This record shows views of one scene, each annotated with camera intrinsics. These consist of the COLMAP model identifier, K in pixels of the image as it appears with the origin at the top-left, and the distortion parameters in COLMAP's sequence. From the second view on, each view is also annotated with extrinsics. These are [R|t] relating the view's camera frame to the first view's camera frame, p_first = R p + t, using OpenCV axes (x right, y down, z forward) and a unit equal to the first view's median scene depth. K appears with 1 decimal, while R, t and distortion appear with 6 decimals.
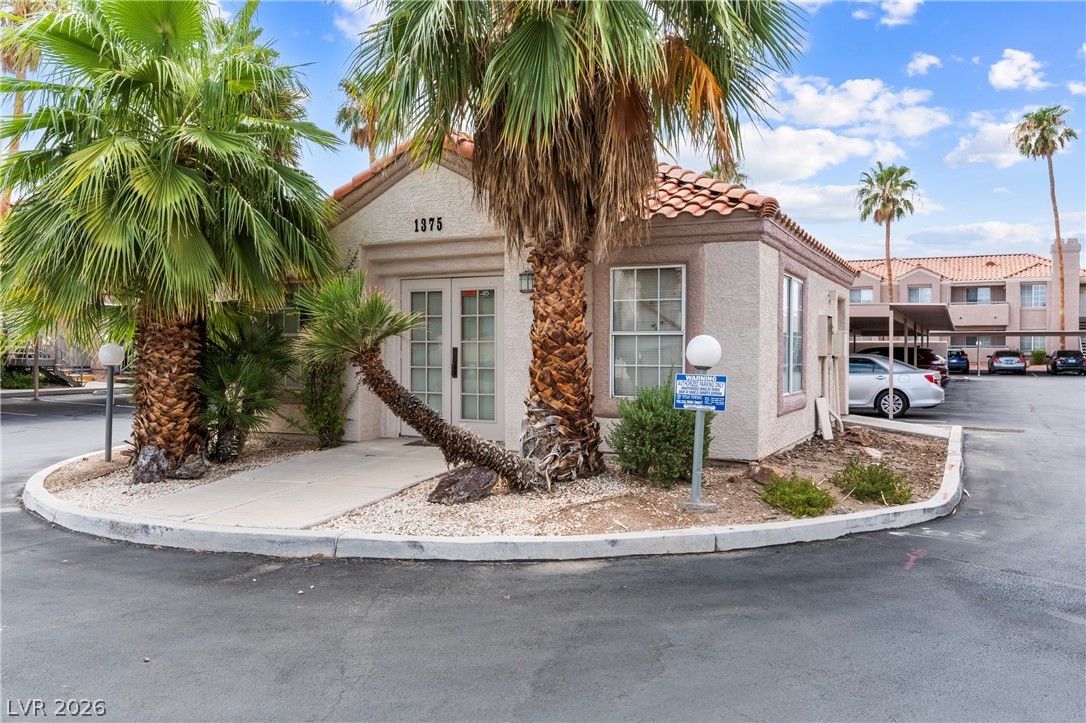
lens RADIAL K [[871.6, 0, 543.0], [0, 871.6, 361.5], [0, 0, 1]] dist [0.012229, 0.005918]
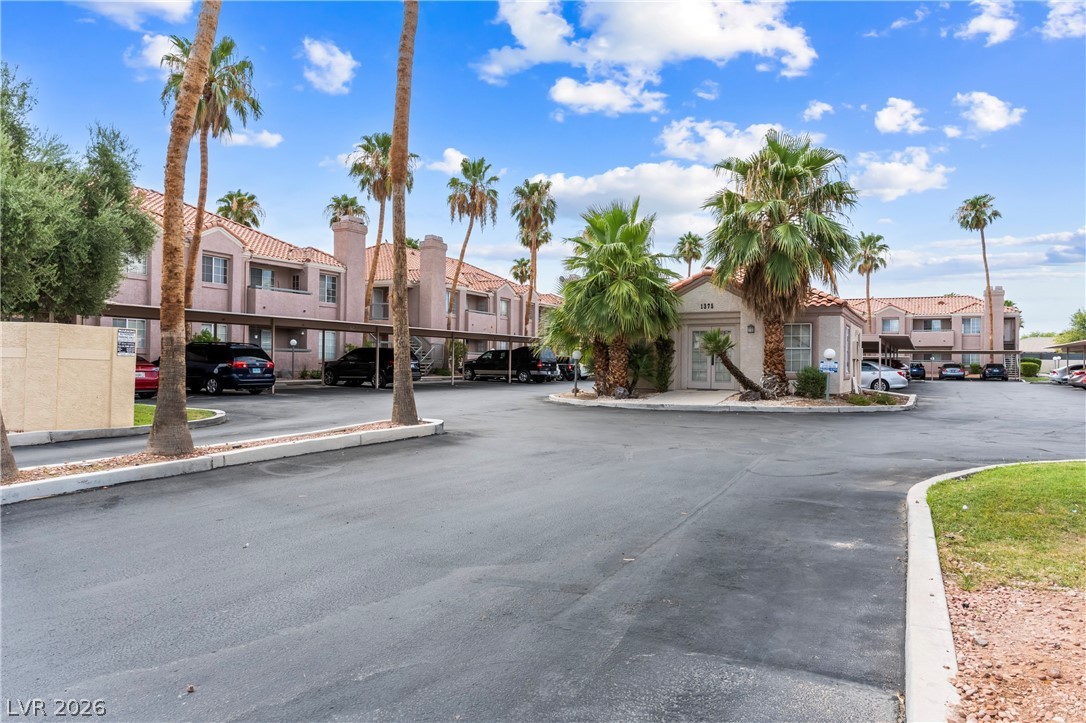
lens RADIAL K [[715.6, 0, 543.0], [0, 715.6, 361.5], [0, 0, 1]] dist [-0.003485, -0.001046]
pose [[0.999073, 0.006933, -0.042480, -0.103007], [-0.007651, 0.999830, -0.016760, 0.009448], [0.042356, 0.017069, 0.998957, -0.225980]]
